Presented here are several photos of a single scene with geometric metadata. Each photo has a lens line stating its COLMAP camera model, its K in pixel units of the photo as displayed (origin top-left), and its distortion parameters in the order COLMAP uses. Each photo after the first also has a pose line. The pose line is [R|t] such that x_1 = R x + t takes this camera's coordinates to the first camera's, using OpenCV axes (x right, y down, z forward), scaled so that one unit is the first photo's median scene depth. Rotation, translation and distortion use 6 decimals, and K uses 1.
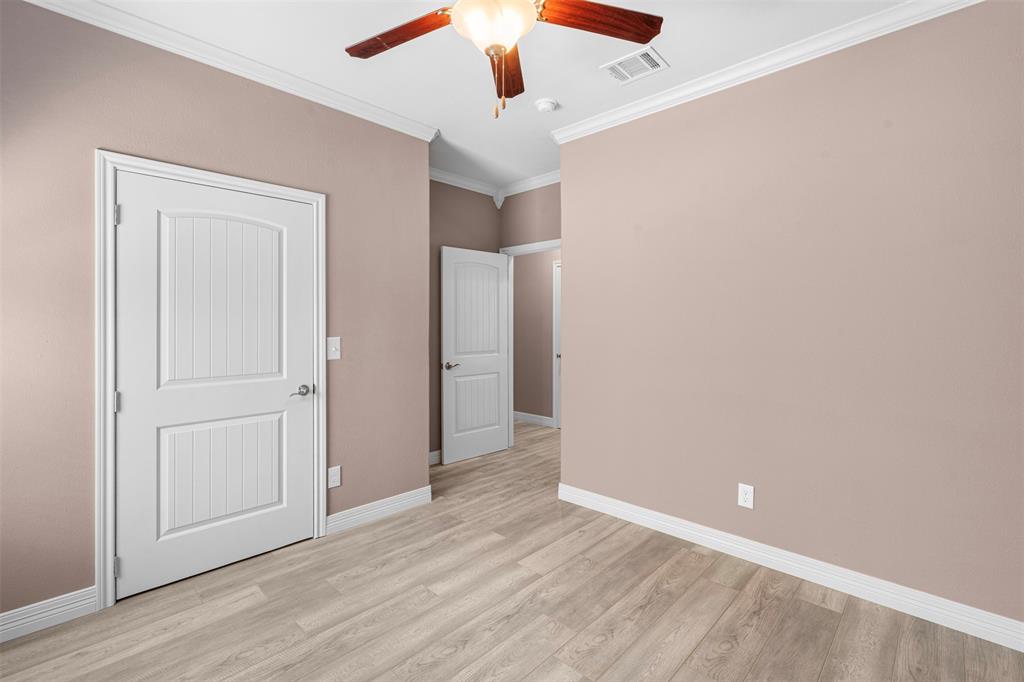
lens RADIAL K [[465.2, 0, 513.8], [0, 465.2, 314.5], [0, 0, 1]] dist [0.000800, 0.000727]
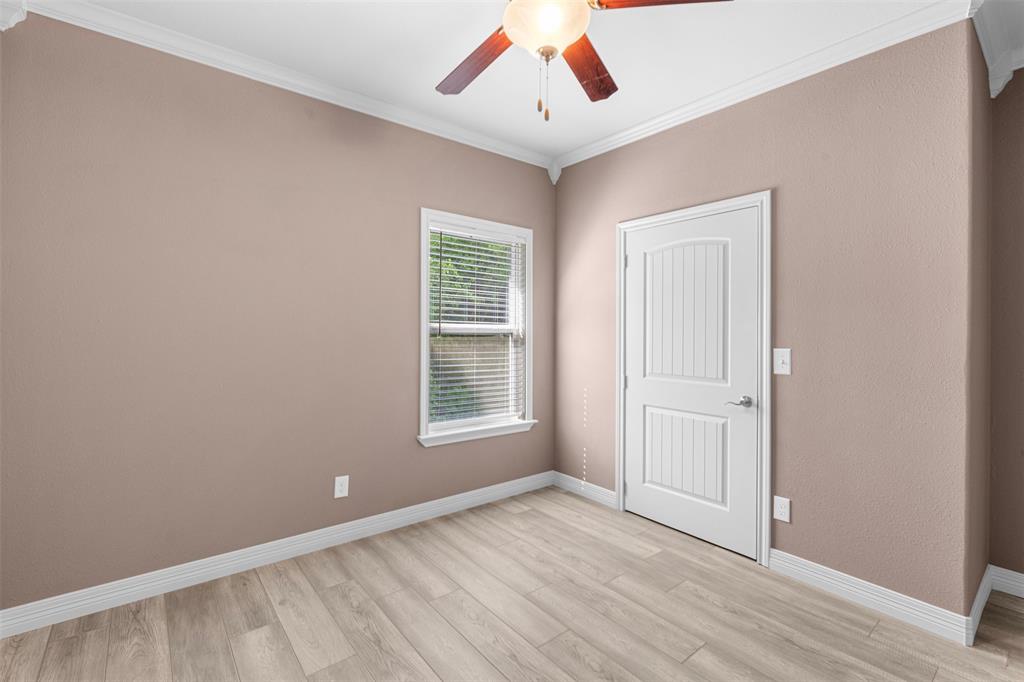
lens RADIAL K [[465.2, 0, 514.1], [0, 465.2, 331.4], [0, 0, 1]] dist [0.000800, 0.000727]
pose [[-0.125924, -0.002636, -0.992036, 0.604535], [0.006142, 0.999975, -0.003437, 0.017903], [0.992021, -0.006526, -0.125905, 0.683153]]
